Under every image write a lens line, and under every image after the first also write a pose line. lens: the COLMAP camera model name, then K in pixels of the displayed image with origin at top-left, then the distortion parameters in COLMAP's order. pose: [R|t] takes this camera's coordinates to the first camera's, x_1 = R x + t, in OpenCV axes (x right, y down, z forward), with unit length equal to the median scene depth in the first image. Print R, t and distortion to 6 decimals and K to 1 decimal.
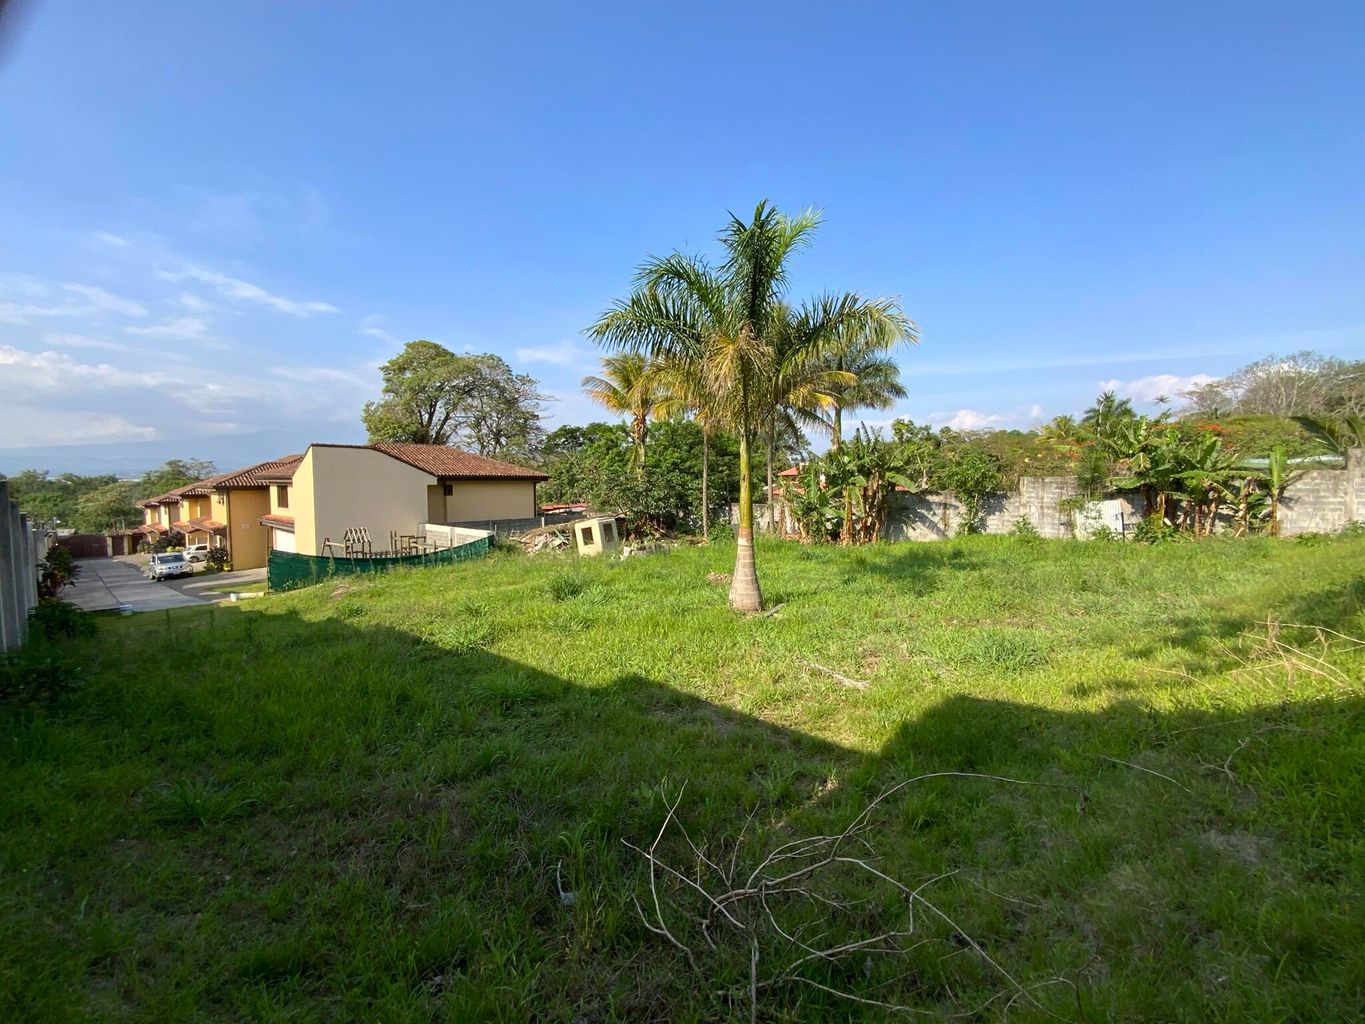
lens RADIAL K [[546.5, 0, 686.7], [0, 546.5, 513.7], [0, 0, 1]] dist [0.008063, -0.012207]
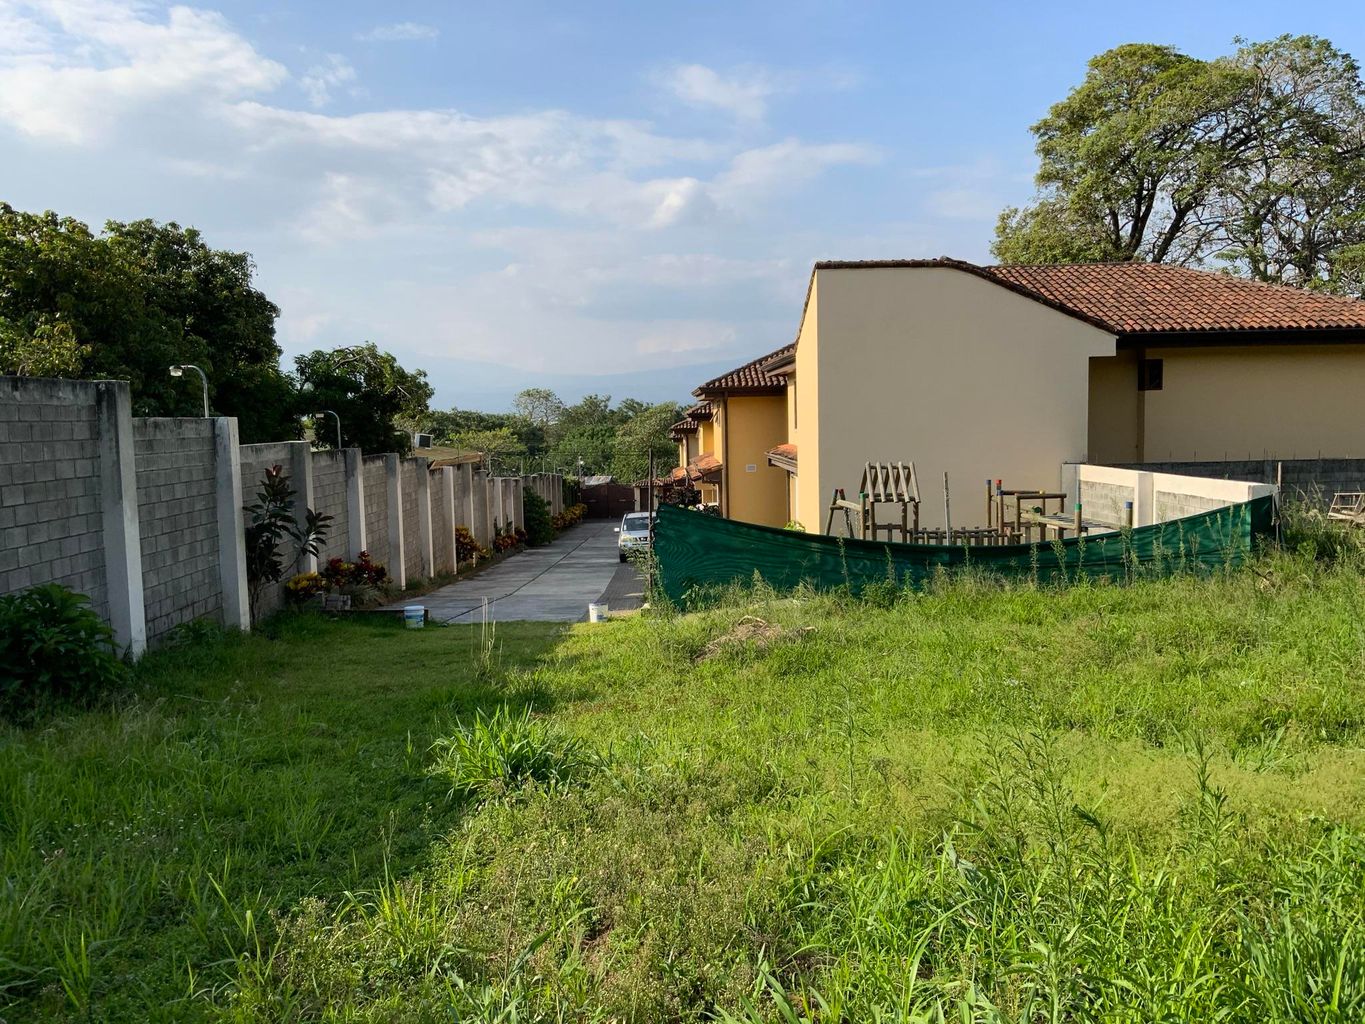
lens RADIAL K [[1119.1, 0, 678.9], [0, 1119.1, 520.2], [0, 0, 1]] dist [-0.007514, -0.022297]
pose [[0.665937, 0.055115, -0.743969, -0.192622], [-0.024593, 0.998347, 0.051947, 0.046232], [0.745603, -0.016297, 0.666191, 0.591391]]
